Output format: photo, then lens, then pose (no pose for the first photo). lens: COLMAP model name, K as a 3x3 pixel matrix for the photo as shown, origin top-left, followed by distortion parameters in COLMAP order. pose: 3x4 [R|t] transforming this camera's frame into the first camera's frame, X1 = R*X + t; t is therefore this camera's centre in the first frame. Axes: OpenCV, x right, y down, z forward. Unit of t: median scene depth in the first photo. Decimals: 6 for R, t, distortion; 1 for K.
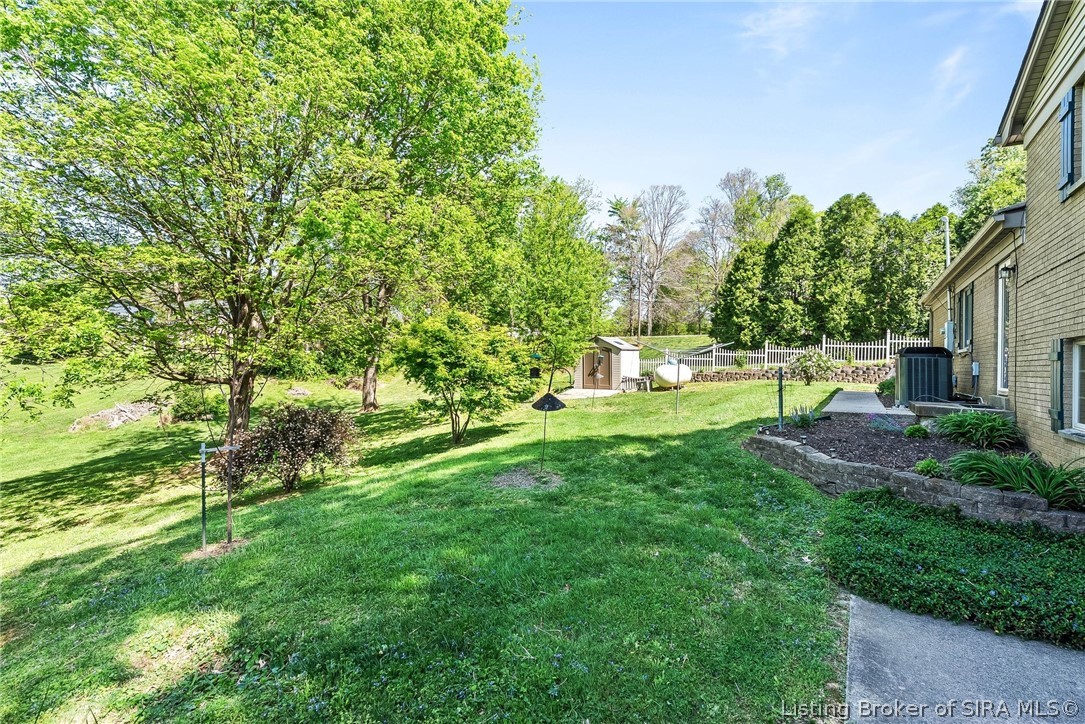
lens RADIAL K [[489.5, 0, 538.7], [0, 489.5, 355.9], [0, 0, 1]] dist [0.000754, 0.000113]
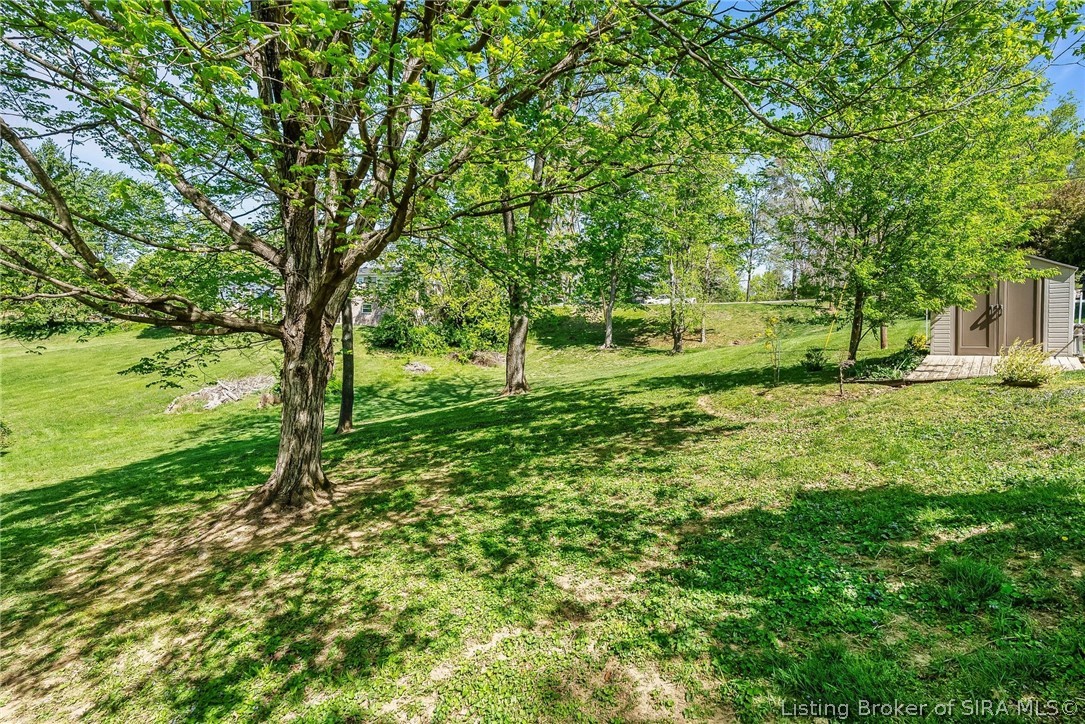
lens RADIAL K [[489.5, 0, 538.7], [0, 489.5, 355.9], [0, 0, 1]] dist [0.000754, 0.000113]
pose [[0.977715, -0.002678, -0.209920, -0.148004], [0.010890, 0.999219, 0.037975, 0.030877], [0.209654, -0.039415, 0.976981, 0.301570]]
